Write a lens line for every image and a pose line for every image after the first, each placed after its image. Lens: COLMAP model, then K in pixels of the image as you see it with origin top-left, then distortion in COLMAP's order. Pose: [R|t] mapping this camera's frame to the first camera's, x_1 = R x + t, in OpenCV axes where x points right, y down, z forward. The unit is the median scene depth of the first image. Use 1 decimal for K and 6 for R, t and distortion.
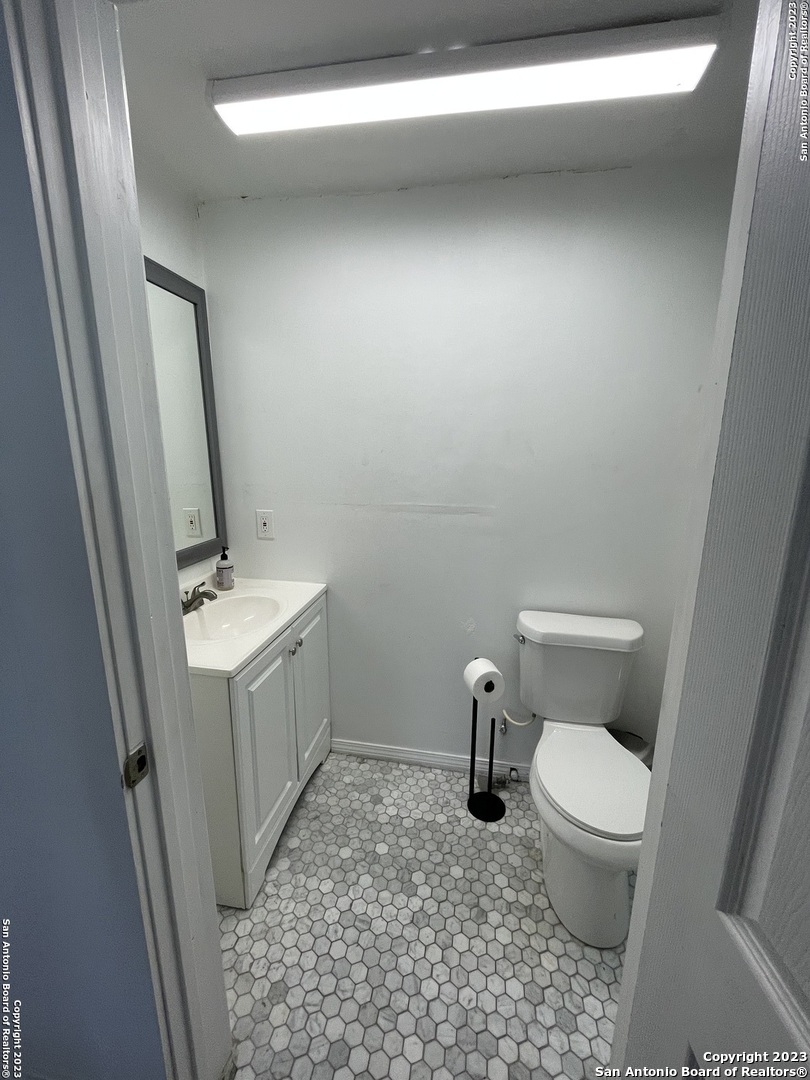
lens RADIAL K [[434.3, 0, 404.6], [0, 434.3, 539.6], [0, 0, 1]] dist [-0.007838, 0.000179]
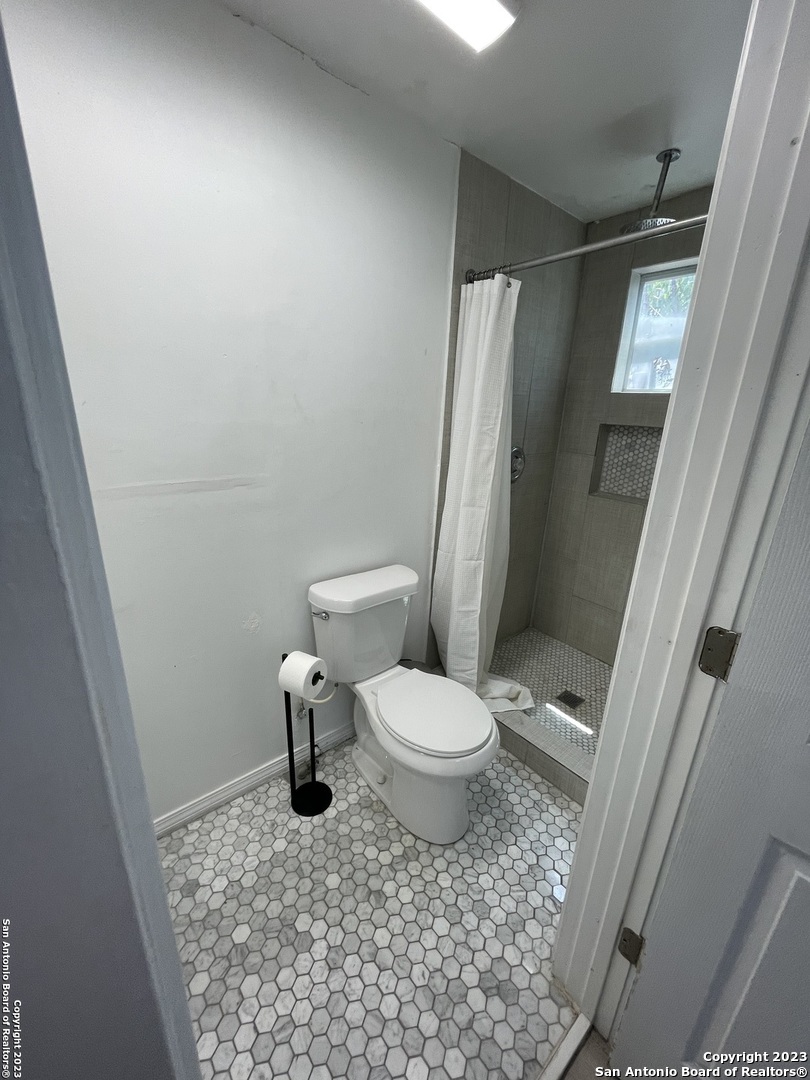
lens RADIAL K [[434.3, 0, 405.8], [0, 434.3, 538.3], [0, 0, 1]] dist [-0.007838, 0.000179]
pose [[0.629098, -0.217271, 0.746344, -0.299636], [0.131545, 0.976051, 0.173261, -0.073491], [-0.766115, -0.010820, 0.642613, 0.297274]]
